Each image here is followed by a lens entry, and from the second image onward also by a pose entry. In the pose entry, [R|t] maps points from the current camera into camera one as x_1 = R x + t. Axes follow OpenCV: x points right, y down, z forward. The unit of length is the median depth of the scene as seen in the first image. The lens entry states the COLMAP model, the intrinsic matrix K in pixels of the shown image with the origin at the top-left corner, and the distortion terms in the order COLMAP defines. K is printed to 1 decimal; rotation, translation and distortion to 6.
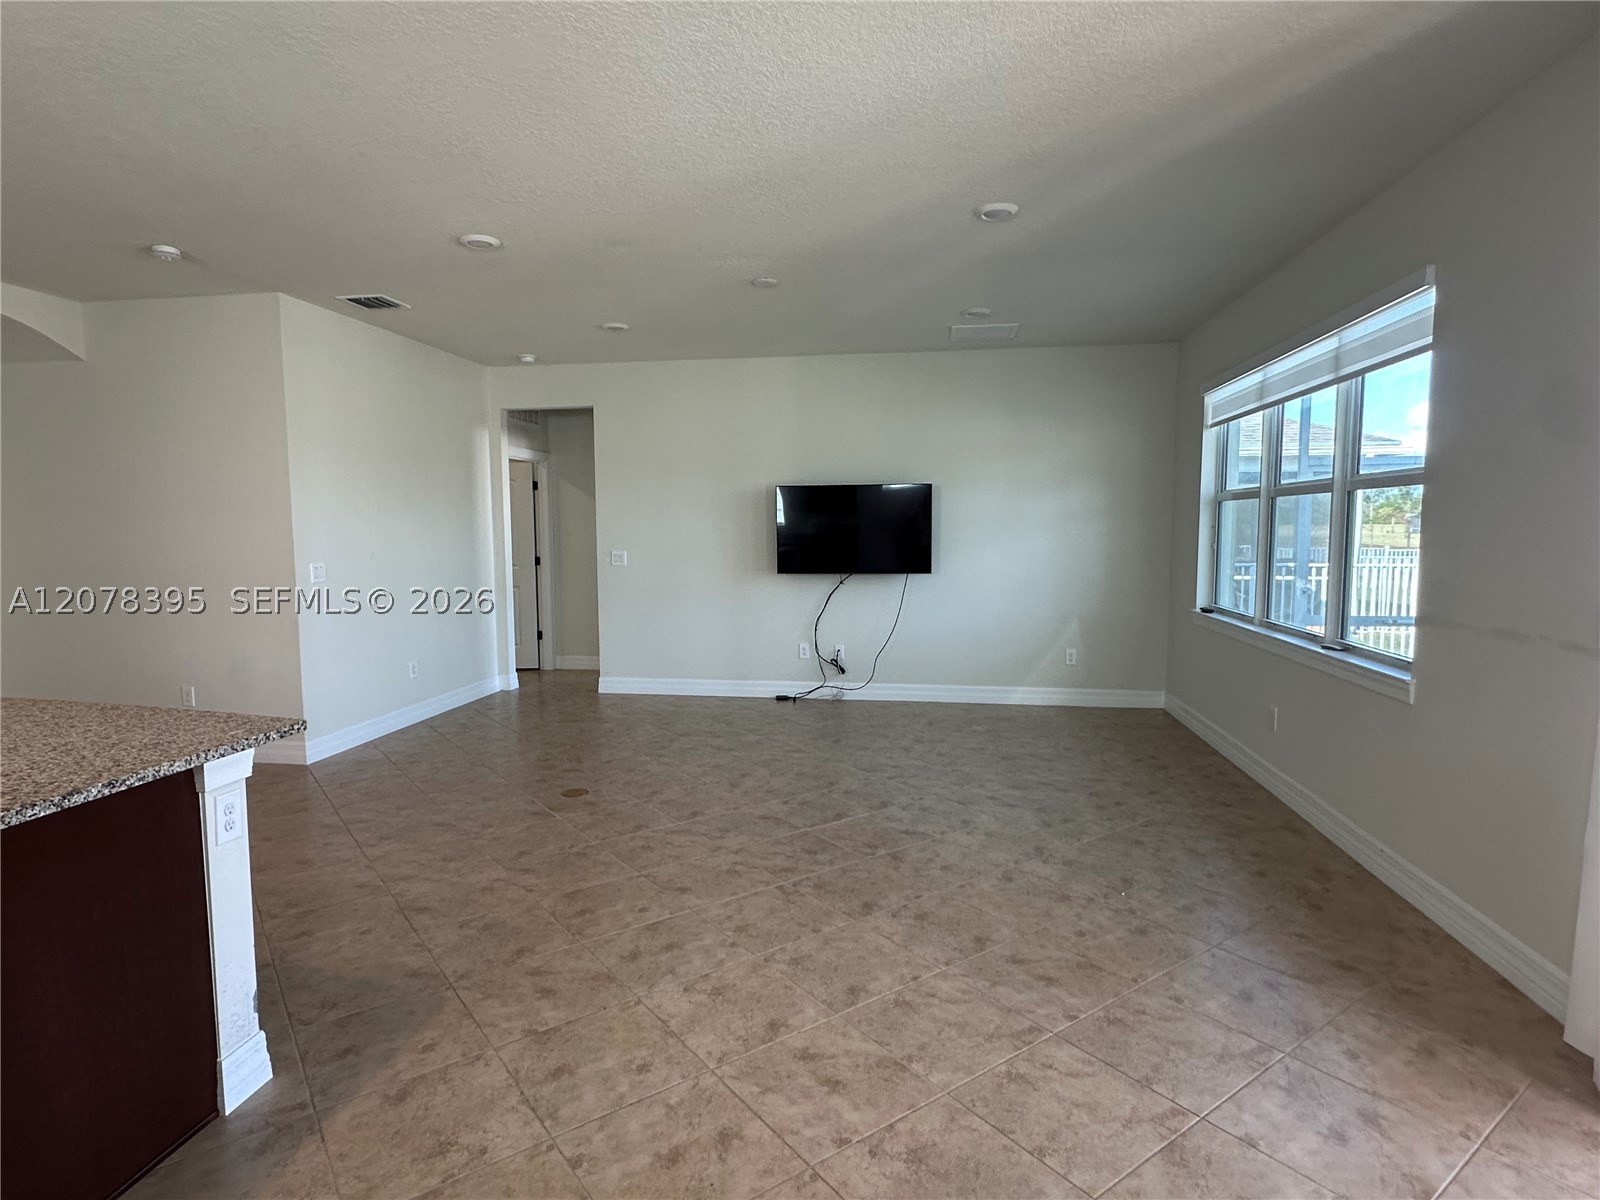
lens RADIAL K [[877.7, 0, 800.9], [0, 877.7, 604.0], [0, 0, 1]] dist [0.000384, 0.000096]
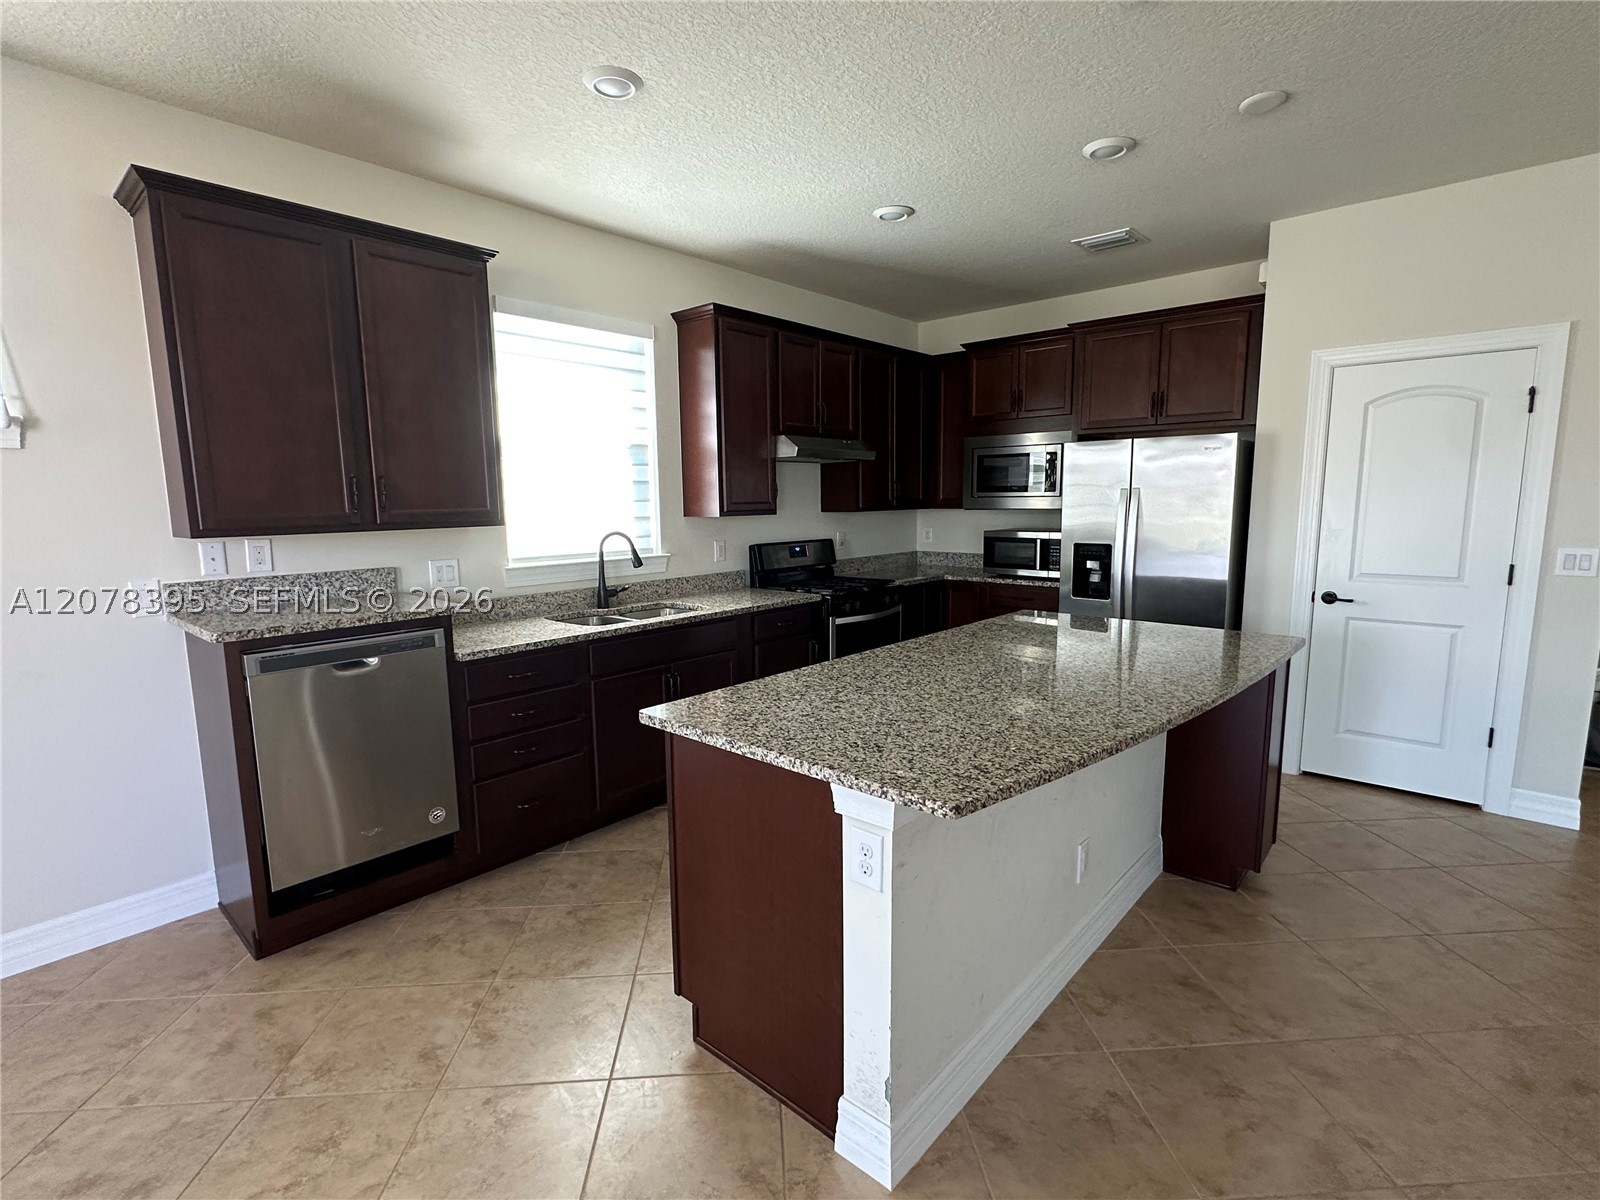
lens RADIAL K [[761.8, 0, 794.0], [0, 761.8, 601.2], [0, 0, 1]] dist [-0.007058, 0.001410]
pose [[-0.550569, 0.129032, -0.824757, -0.046066], [-0.058266, 0.979633, 0.192158, -0.144722], [0.832754, 0.153852, -0.531837, 1.376771]]
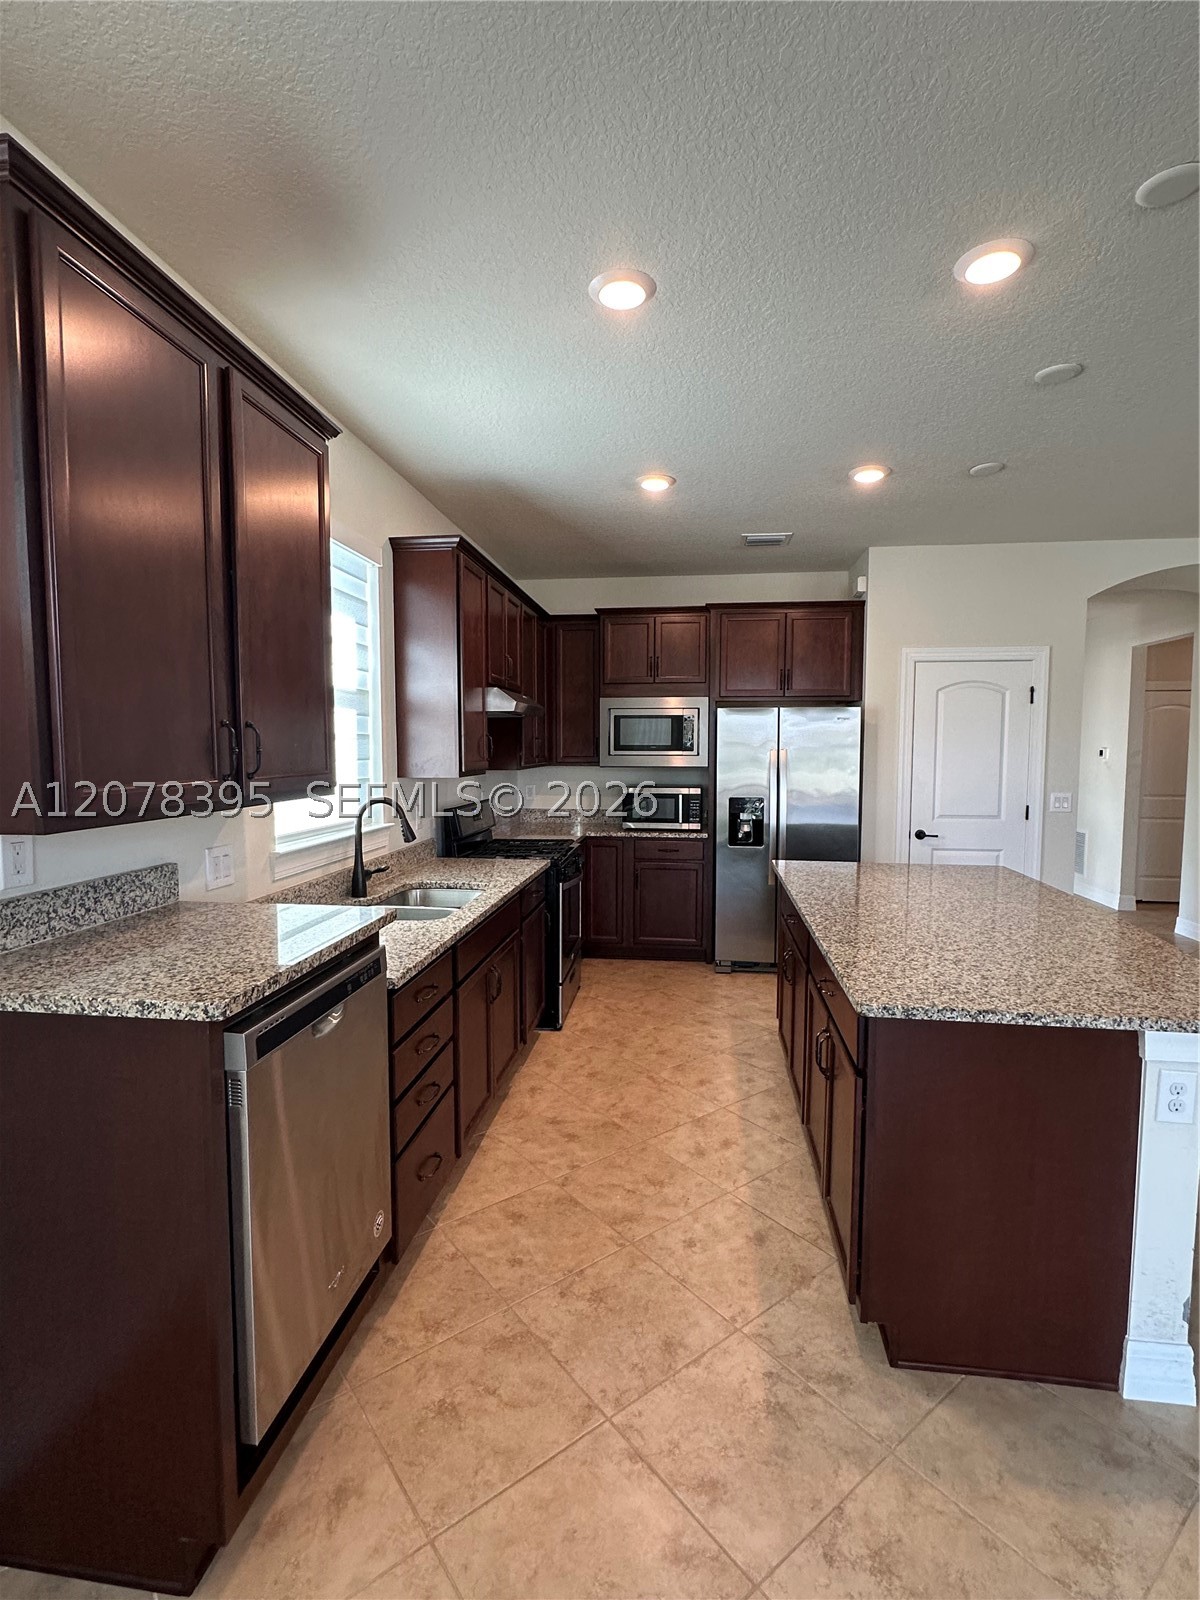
lens RADIAL K [[761.8, 0, 595.8], [0, 761.8, 795.3], [0, 0, 1]] dist [-0.007058, 0.001410]
pose [[0.009899, 0.072872, -0.997292, 0.117134], [-0.091597, 0.993214, 0.071664, -0.076659], [0.995747, 0.090640, 0.016506, 0.377112]]
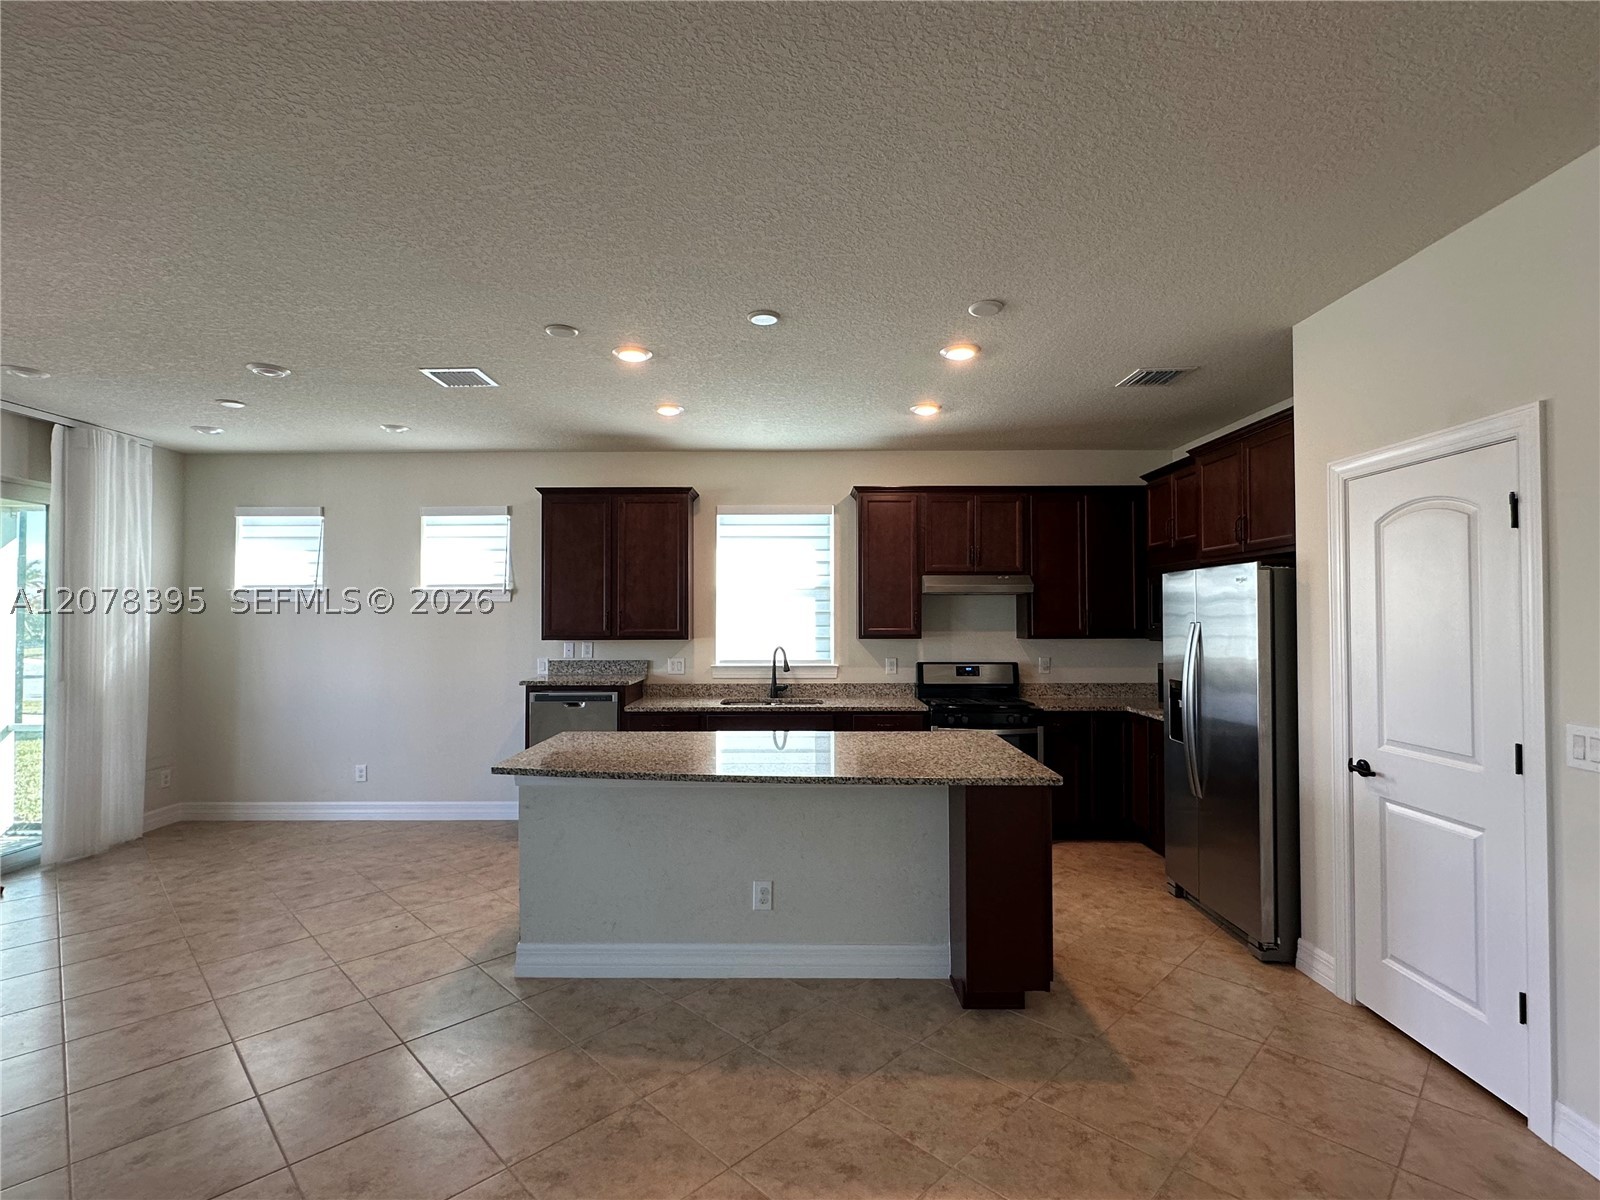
lens RADIAL K [[761.8, 0, 796.1], [0, 761.8, 599.1], [0, 0, 1]] dist [-0.007058, 0.001410]
pose [[-0.990314, 0.006406, -0.138696, -1.056854], [-0.002736, 0.997841, 0.065620, -0.283875], [0.138817, 0.065364, -0.988159, 2.742485]]
